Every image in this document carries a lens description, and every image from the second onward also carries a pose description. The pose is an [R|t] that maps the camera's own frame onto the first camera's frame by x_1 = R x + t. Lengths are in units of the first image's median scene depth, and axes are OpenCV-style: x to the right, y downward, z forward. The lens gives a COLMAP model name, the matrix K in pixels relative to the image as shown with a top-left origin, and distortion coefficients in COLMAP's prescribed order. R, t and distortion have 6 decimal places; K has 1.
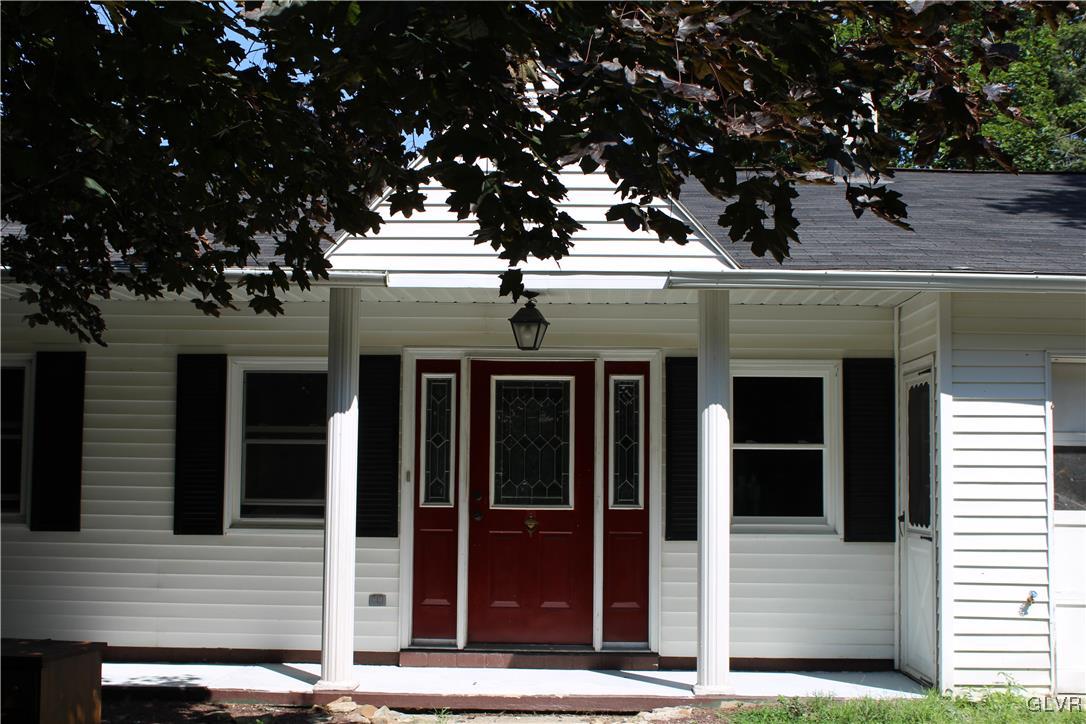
lens RADIAL K [[1388.5, 0, 536.8], [0, 1388.5, 363.0], [0, 0, 1]] dist [-0.049085, 0.000000]
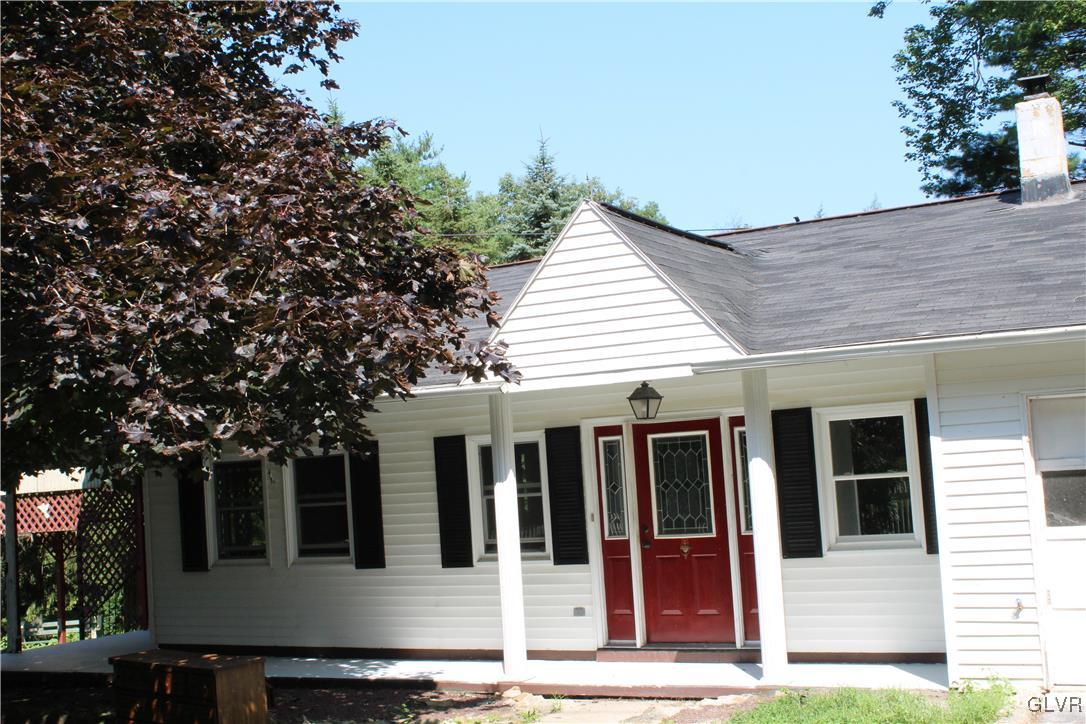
lens RADIAL K [[1388.5, 0, 542.7], [0, 1388.5, 363.5], [0, 0, 1]] dist [-0.049085, 0.000000]
pose [[0.892488, -0.099678, -0.439919, 0.463265], [0.109924, 0.993938, -0.002201, -0.066022], [0.437472, -0.046393, 0.898035, -0.195753]]
